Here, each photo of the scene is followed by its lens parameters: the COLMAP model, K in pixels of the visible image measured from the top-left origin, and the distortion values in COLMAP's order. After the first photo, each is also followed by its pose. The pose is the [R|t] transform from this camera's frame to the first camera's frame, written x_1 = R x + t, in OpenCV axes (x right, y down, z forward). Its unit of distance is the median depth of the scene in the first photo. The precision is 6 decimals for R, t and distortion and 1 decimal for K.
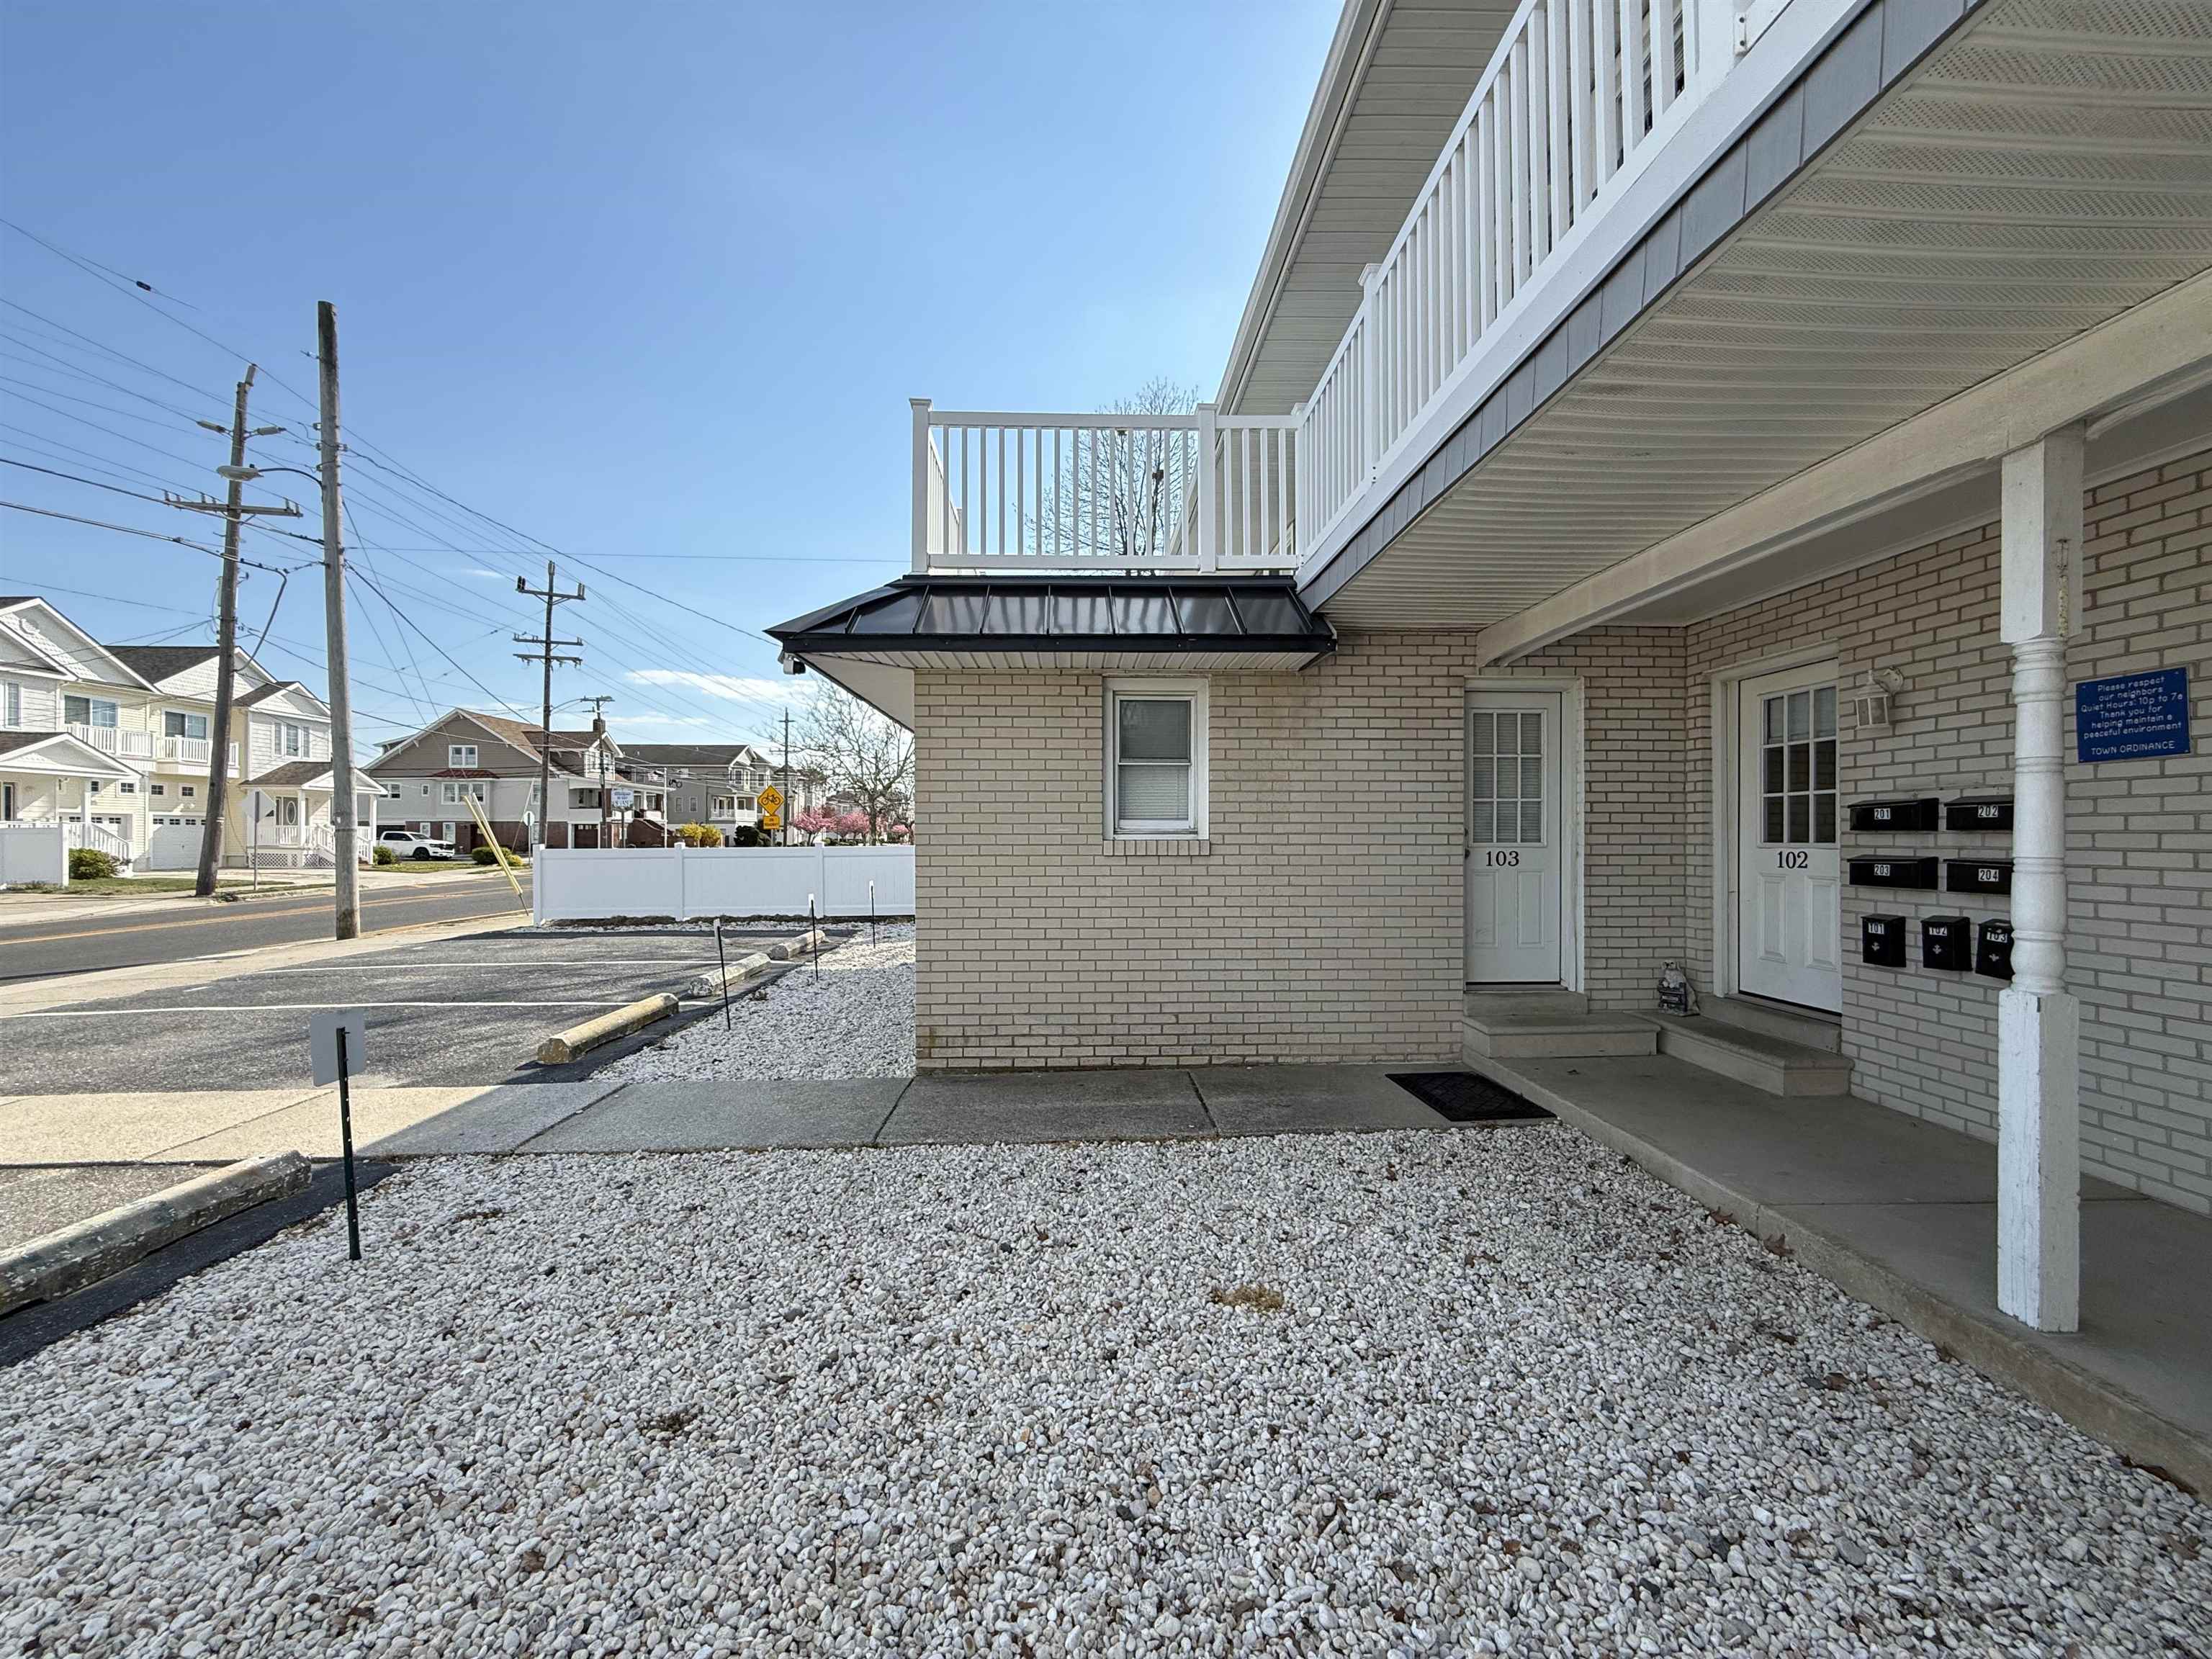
lens RADIAL K [[886.2, 0, 1106.0], [0, 886.2, 829.5], [0, 0, 1]] dist [-0.000201, -0.000408]
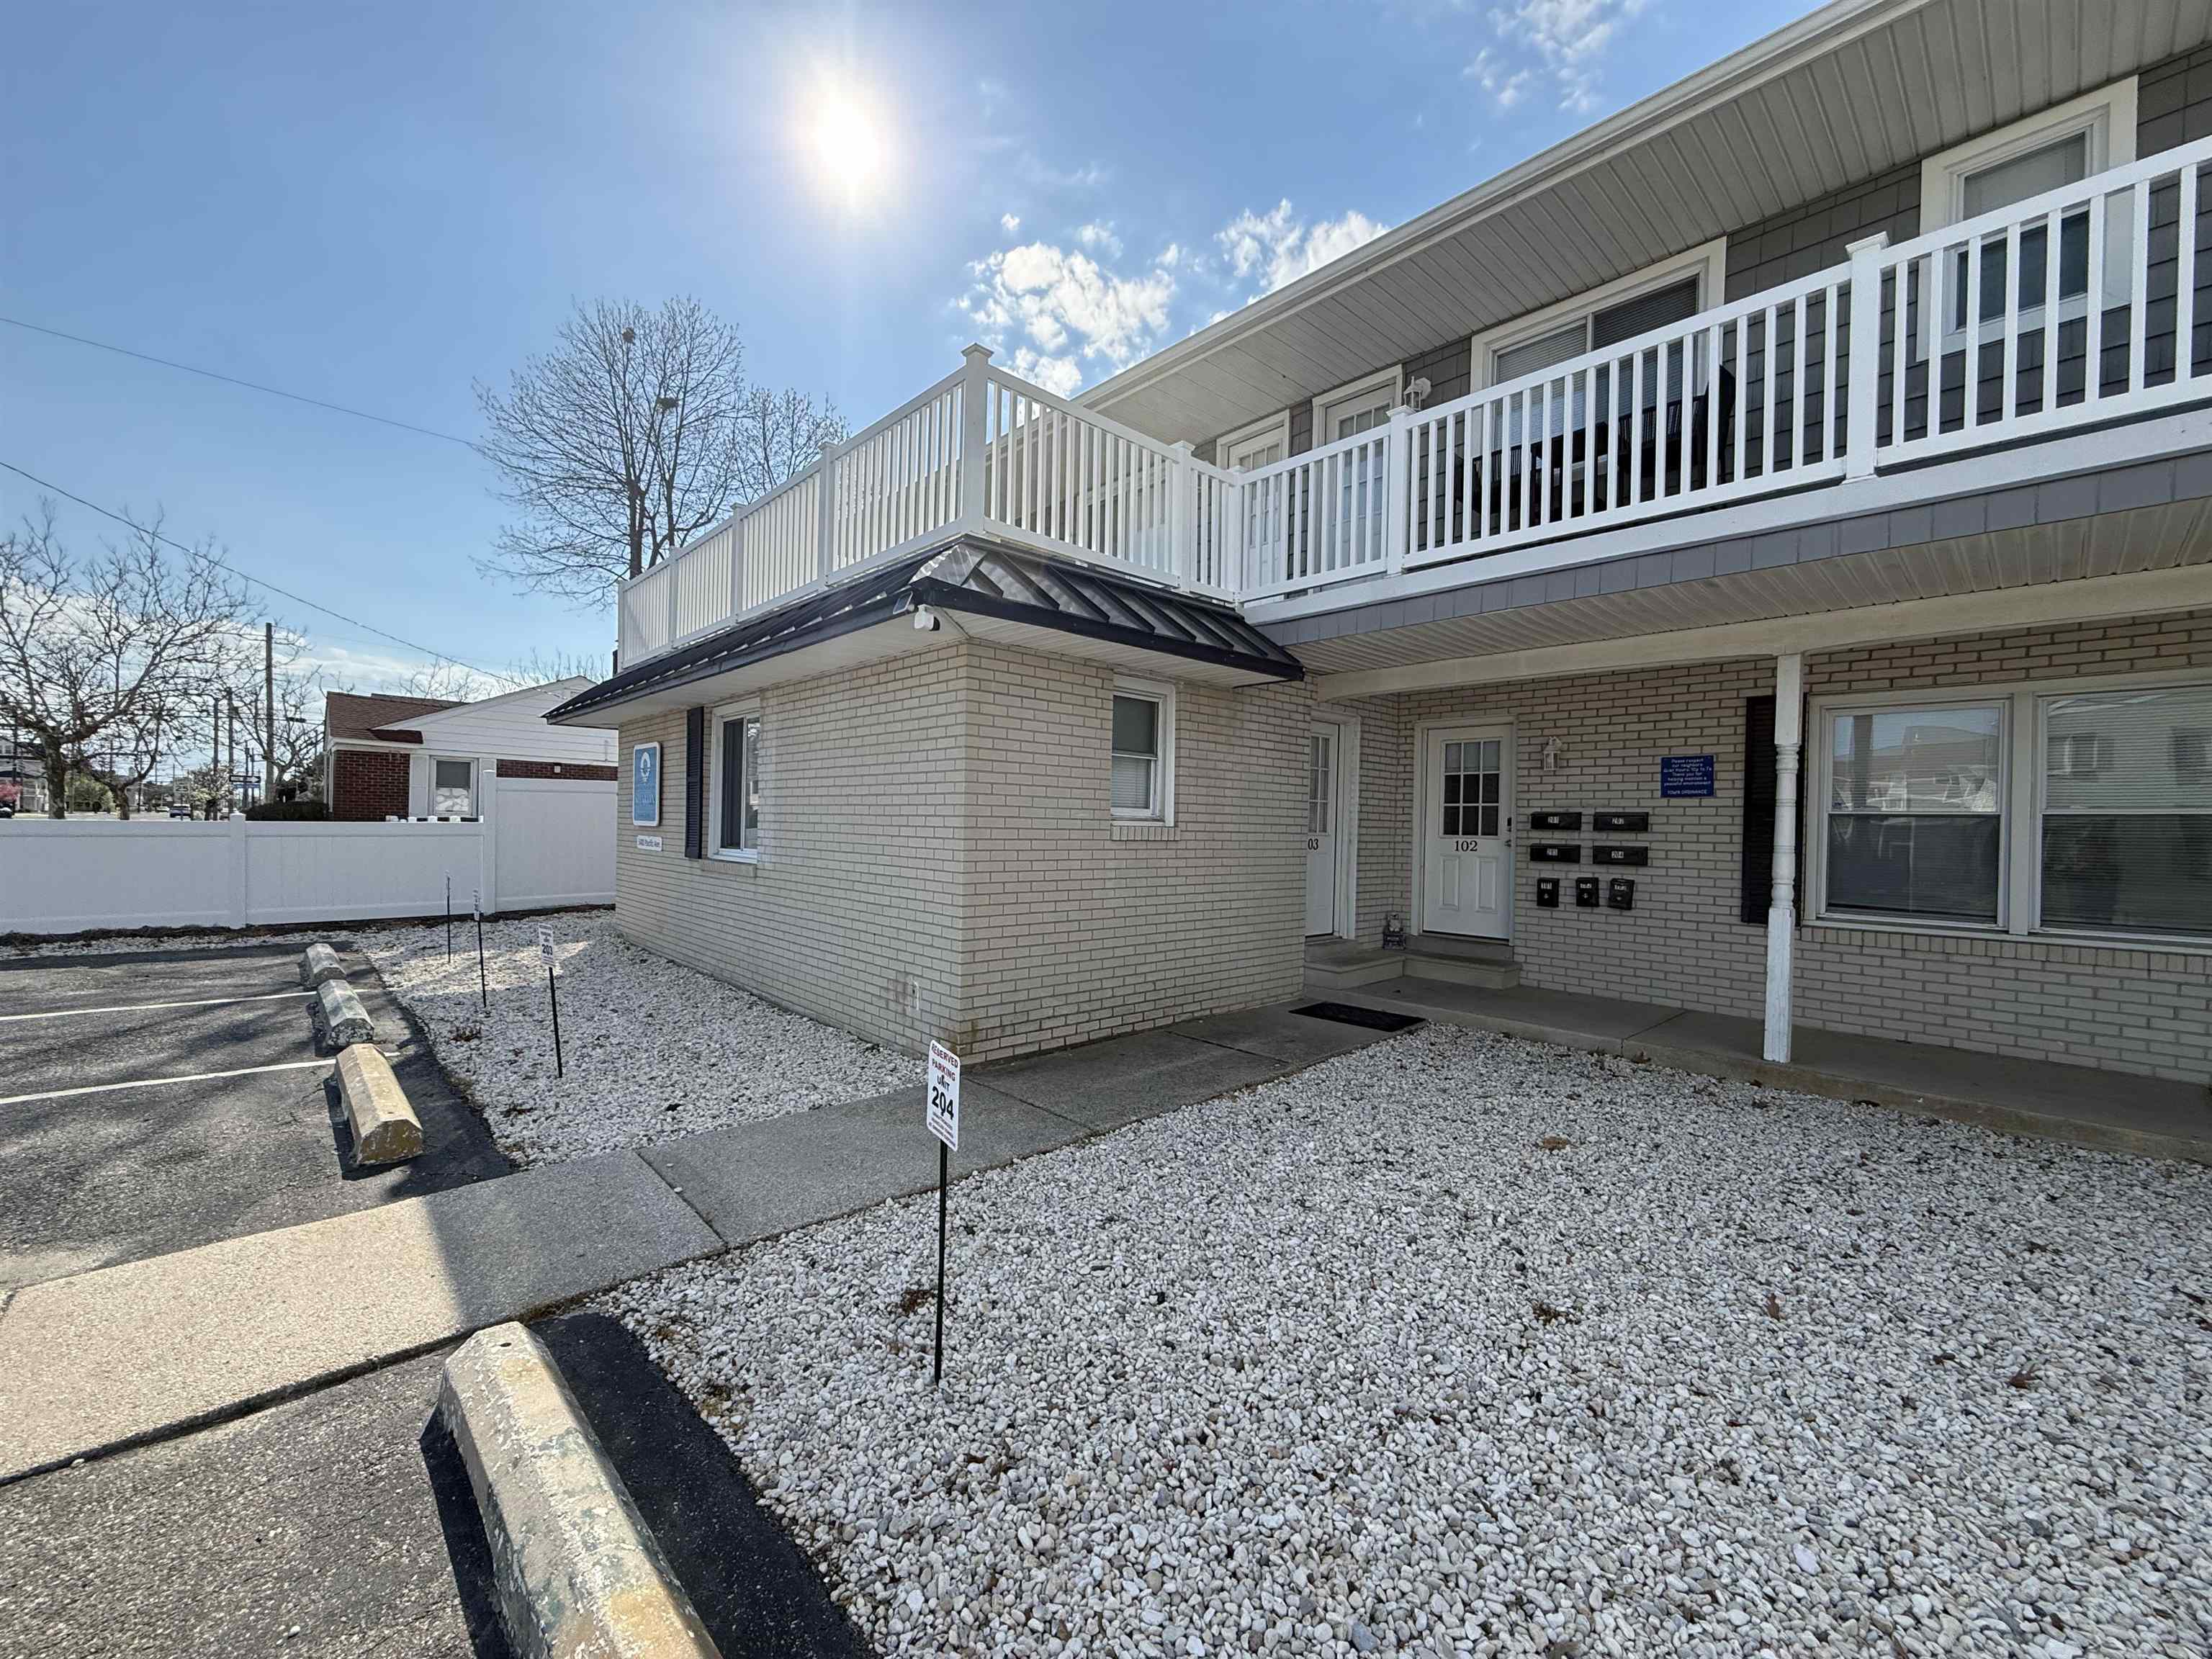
lens RADIAL K [[886.2, 0, 1106.0], [0, 886.2, 829.5], [0, 0, 1]] dist [-0.000201, -0.000408]
pose [[0.752824, 0.015033, 0.658050, -0.869402], [-0.027358, 0.999590, 0.008463, 0.009931], [-0.657653, -0.024374, 0.752927, 0.250780]]
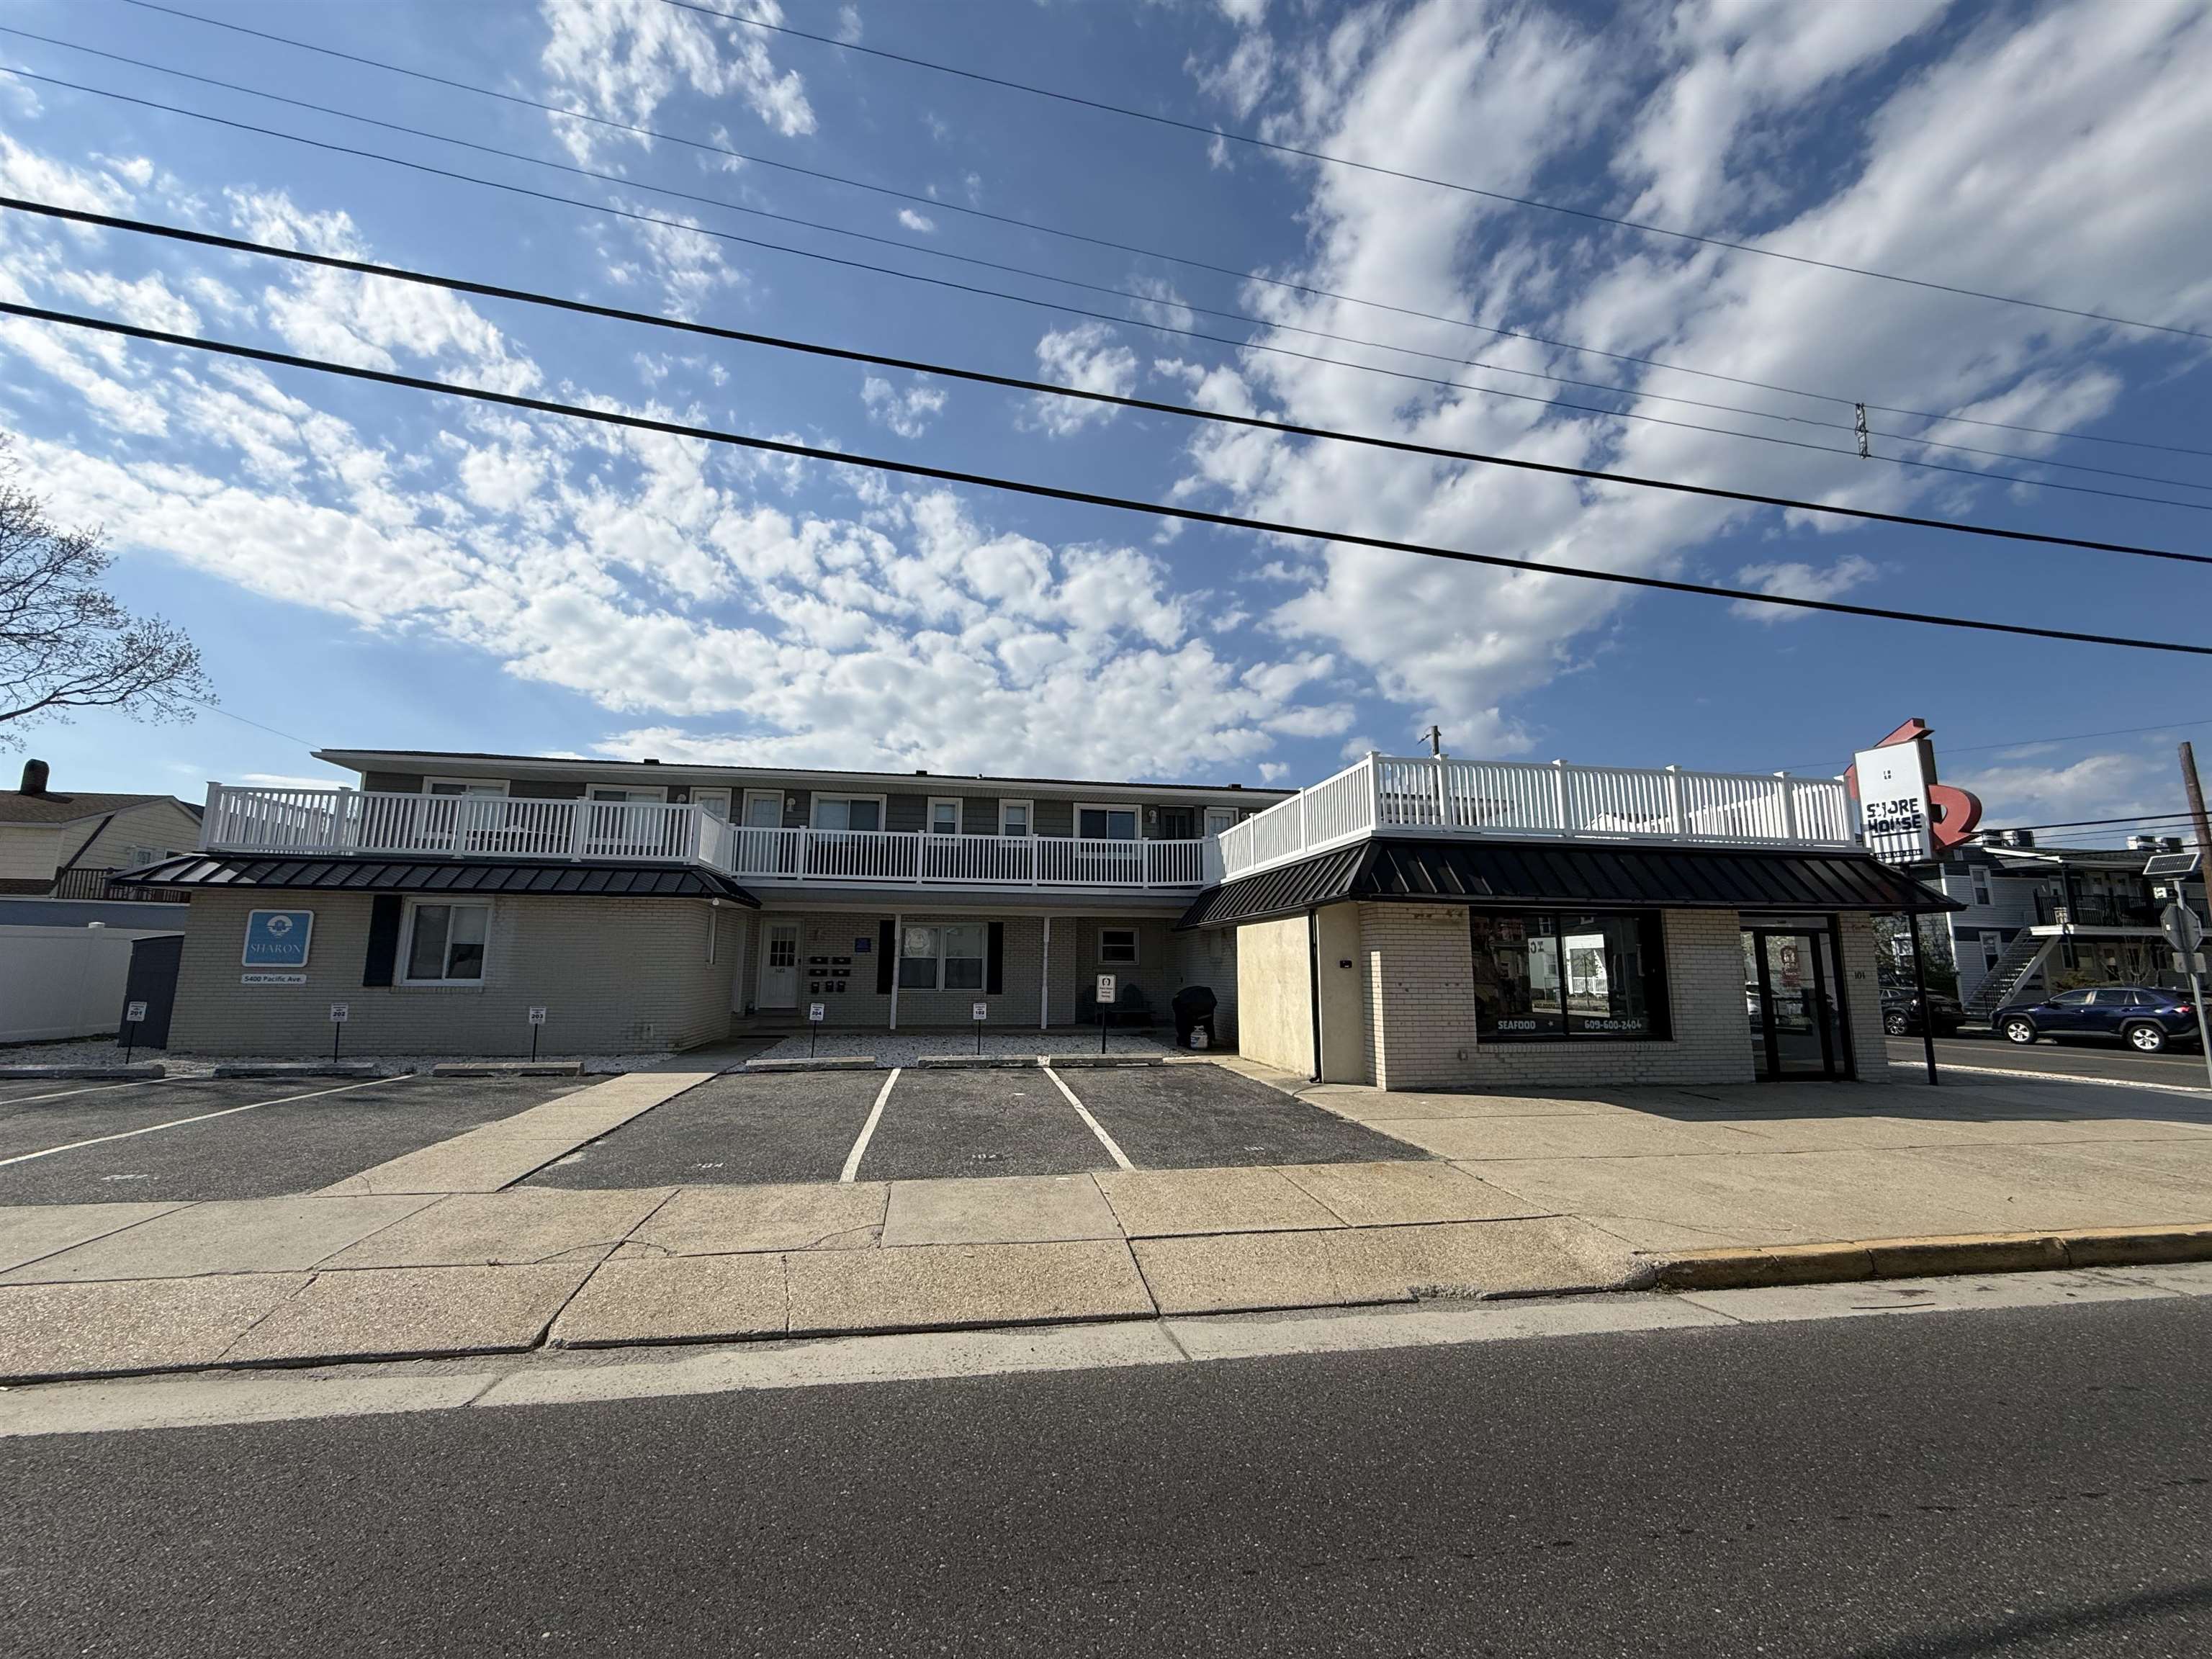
lens RADIAL K [[886.2, 0, 1106.0], [0, 886.2, 829.5], [0, 0, 1]] dist [-0.000201, -0.000408]
pose [[-0.131206, 0.159285, 0.978475, -3.720510], [-0.017103, 0.986497, -0.162884, 0.036502], [-0.991208, -0.038106, -0.126710, 0.114908]]
